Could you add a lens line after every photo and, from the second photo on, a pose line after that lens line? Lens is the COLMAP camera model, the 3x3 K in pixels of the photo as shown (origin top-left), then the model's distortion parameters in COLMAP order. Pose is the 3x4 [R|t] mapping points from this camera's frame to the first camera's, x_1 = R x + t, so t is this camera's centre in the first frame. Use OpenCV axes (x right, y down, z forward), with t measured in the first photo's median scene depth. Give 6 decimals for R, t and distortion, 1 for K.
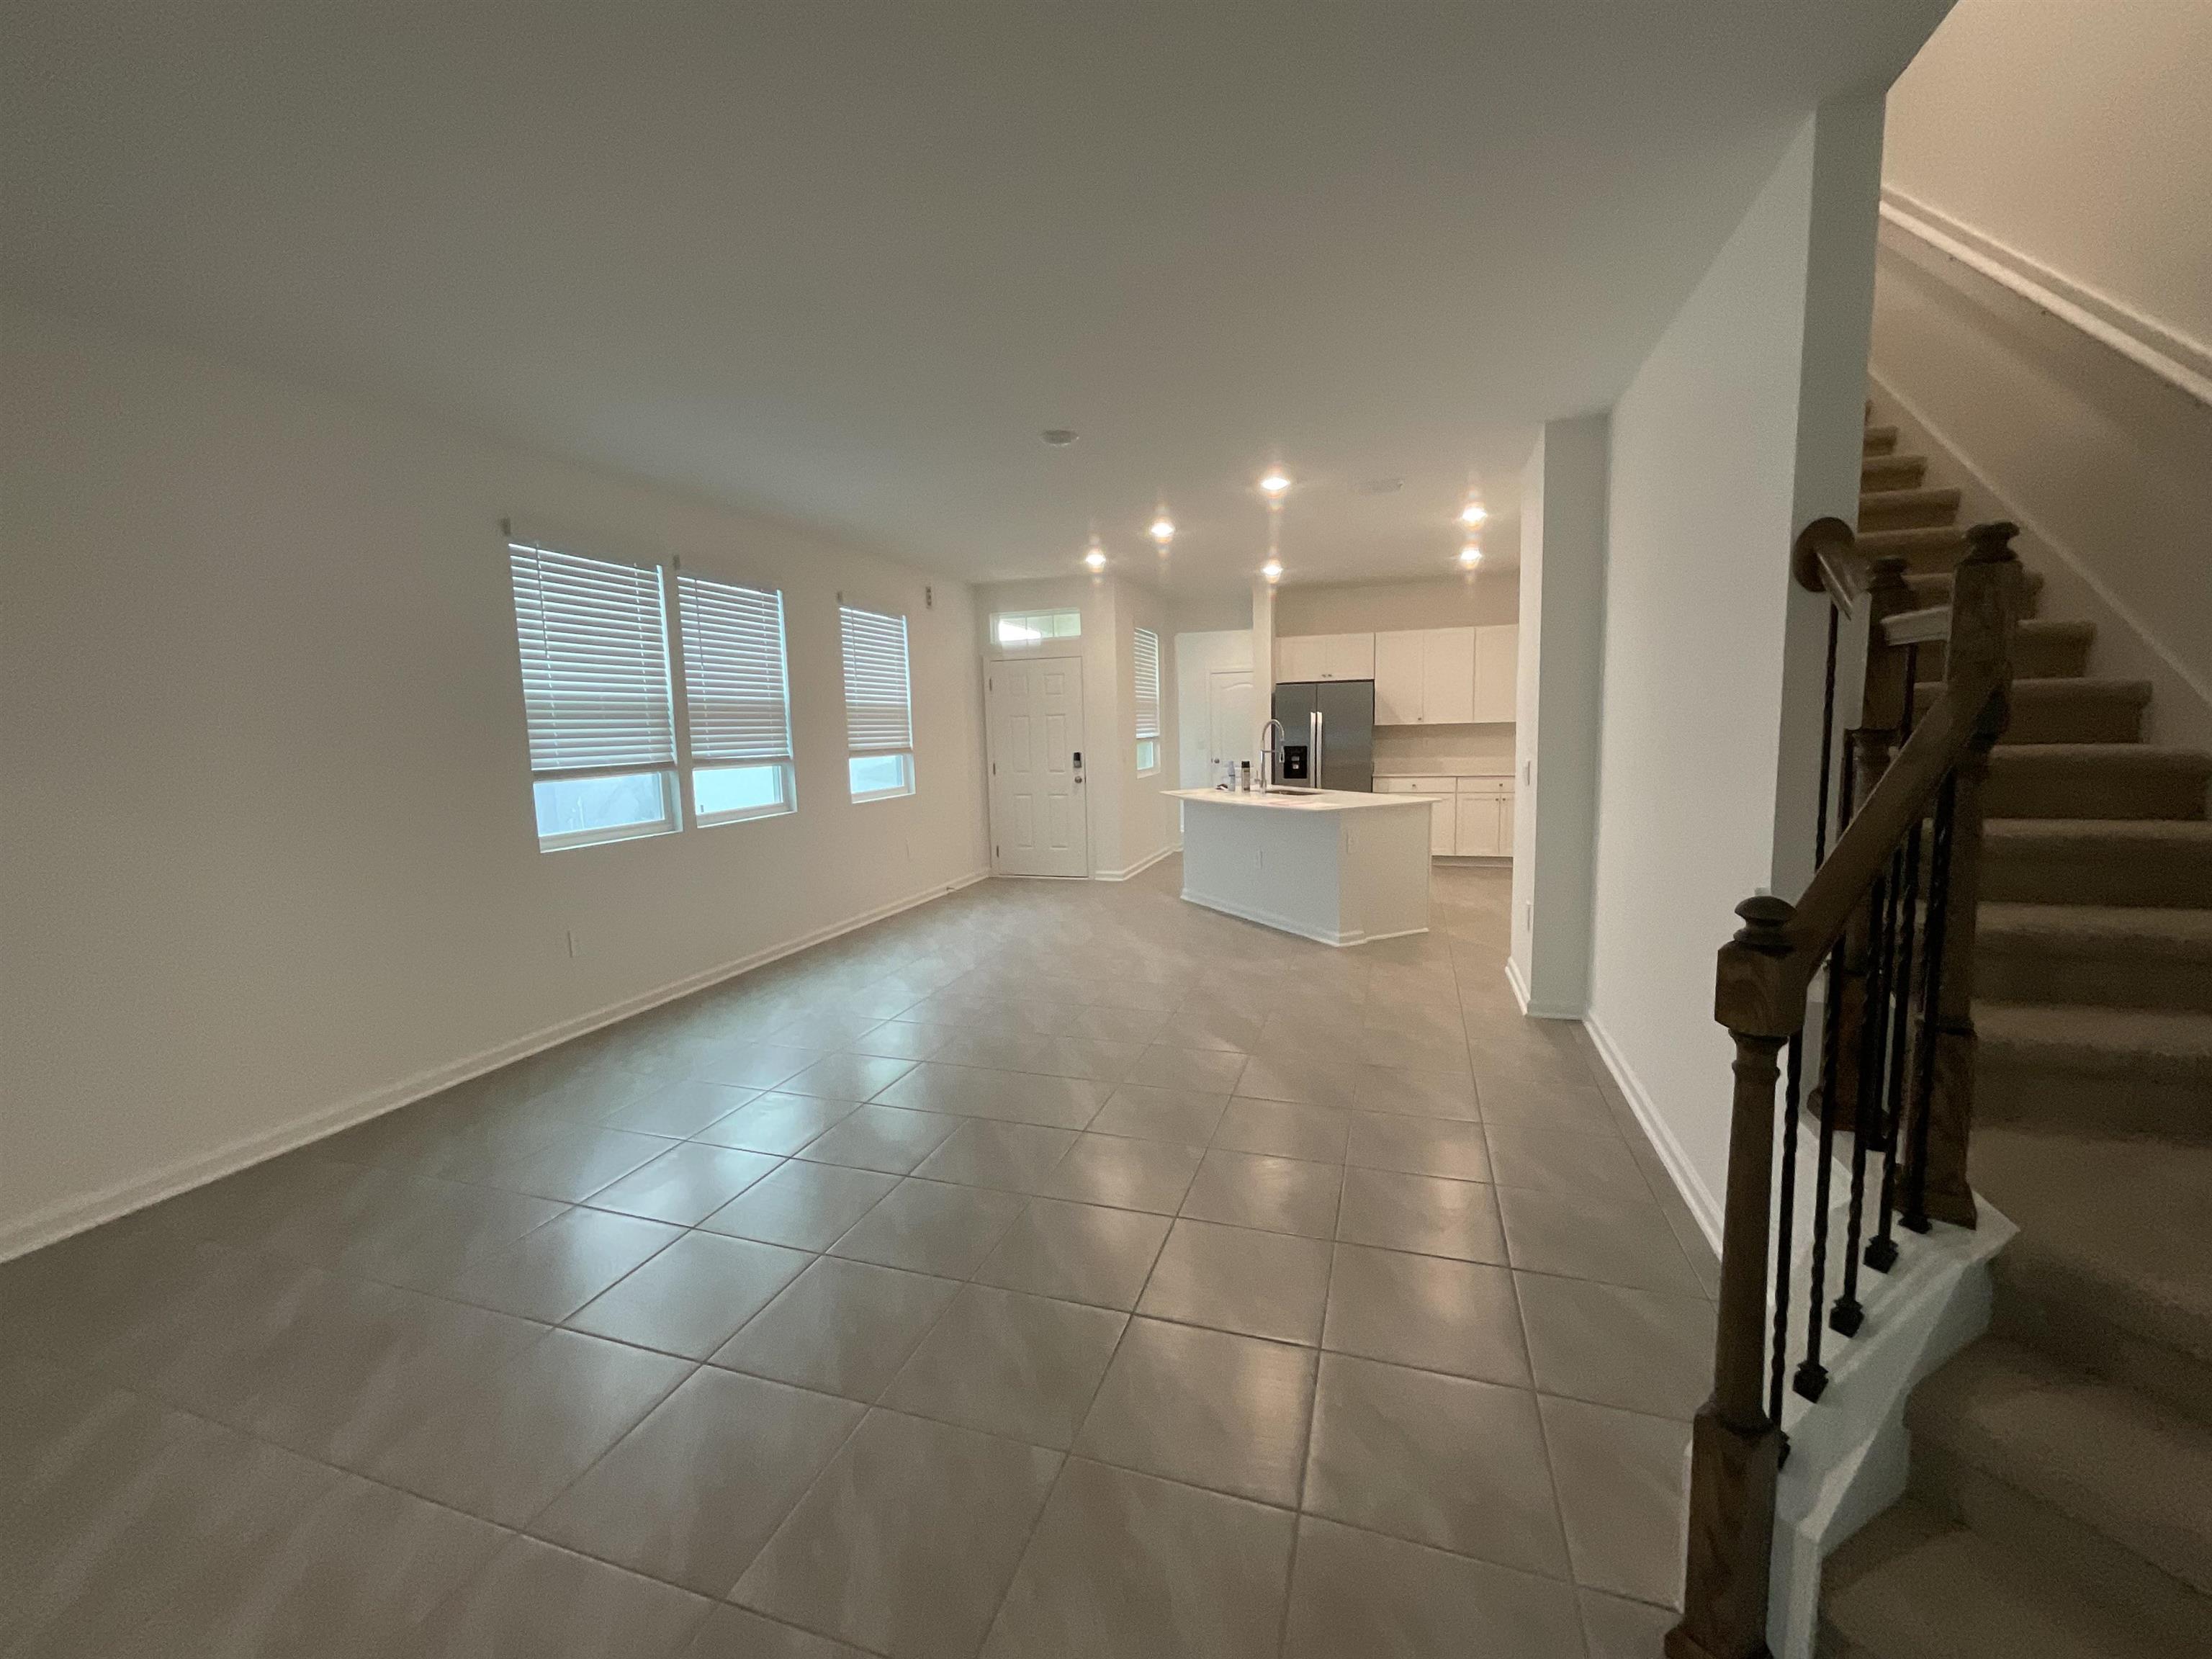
lens RADIAL K [[910.4, 0, 1106.0], [0, 910.4, 829.5], [0, 0, 1]] dist [0.001521, -0.000231]
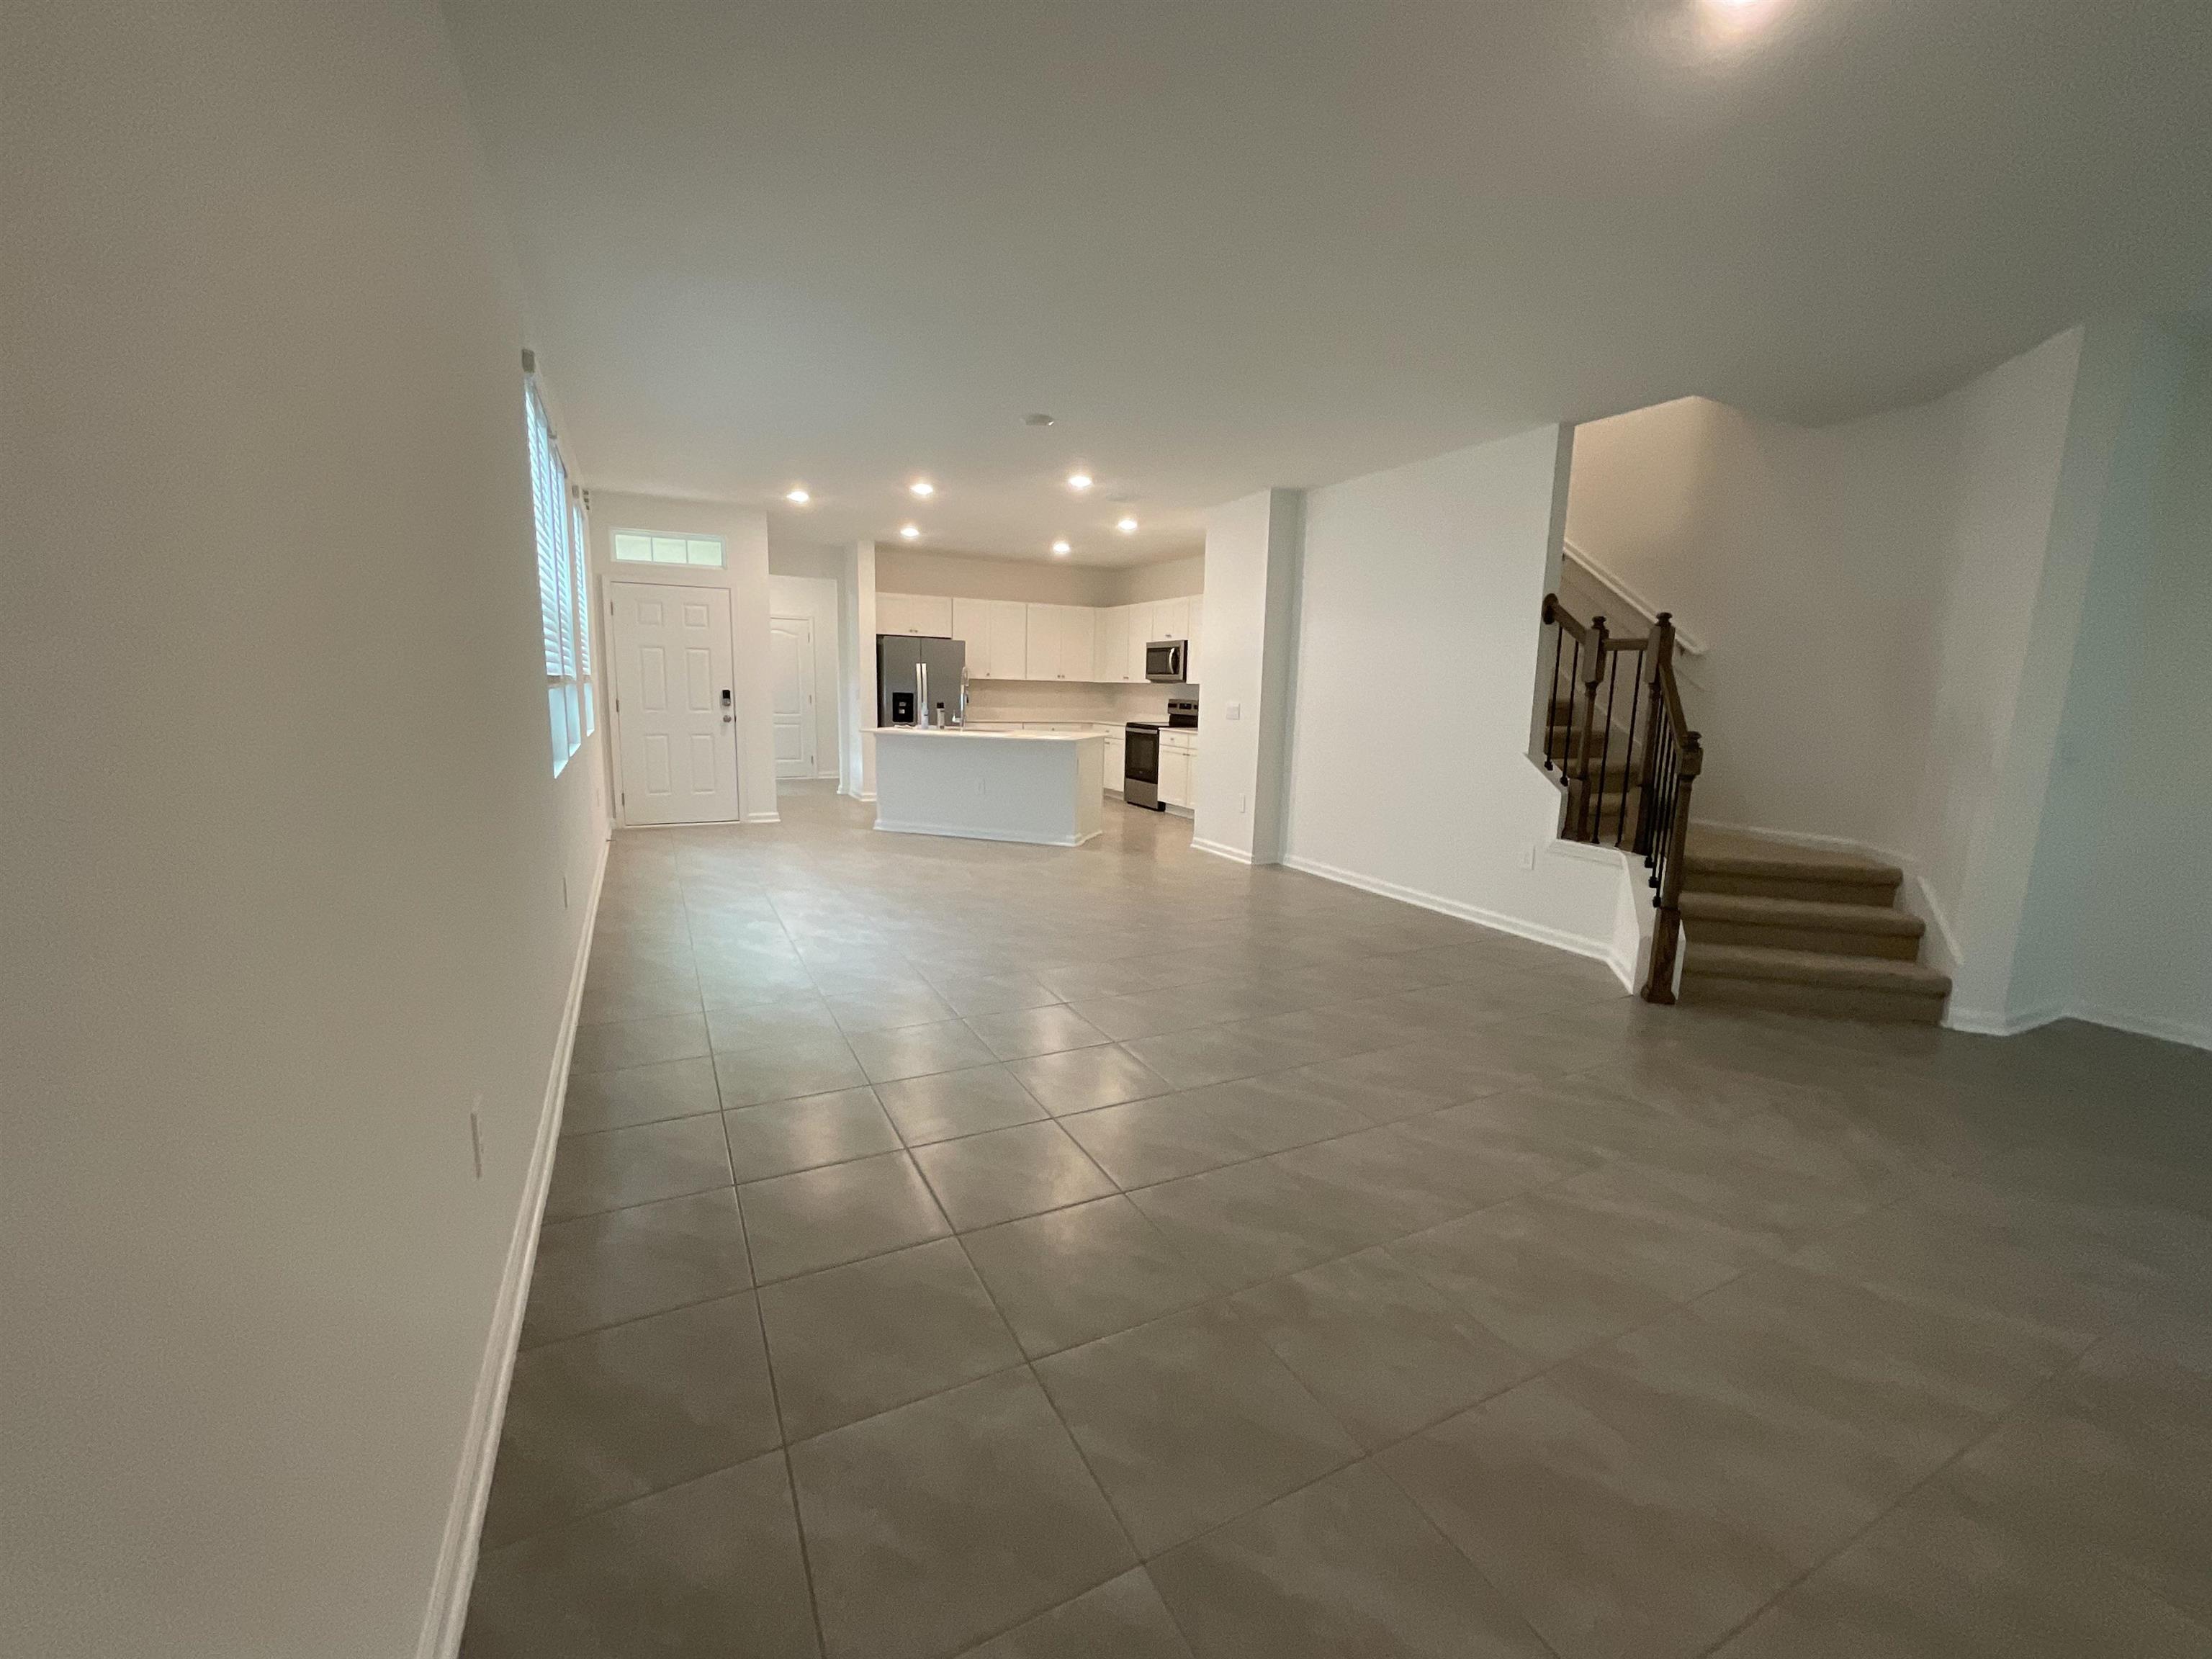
lens RADIAL K [[910.4, 0, 1106.0], [0, 910.4, 829.5], [0, 0, 1]] dist [0.001521, -0.000231]
pose [[0.710066, -0.065102, 0.701119, -0.410231], [0.035848, 0.997768, 0.056342, 0.021109], [-0.703222, -0.014872, 0.710814, 0.034824]]
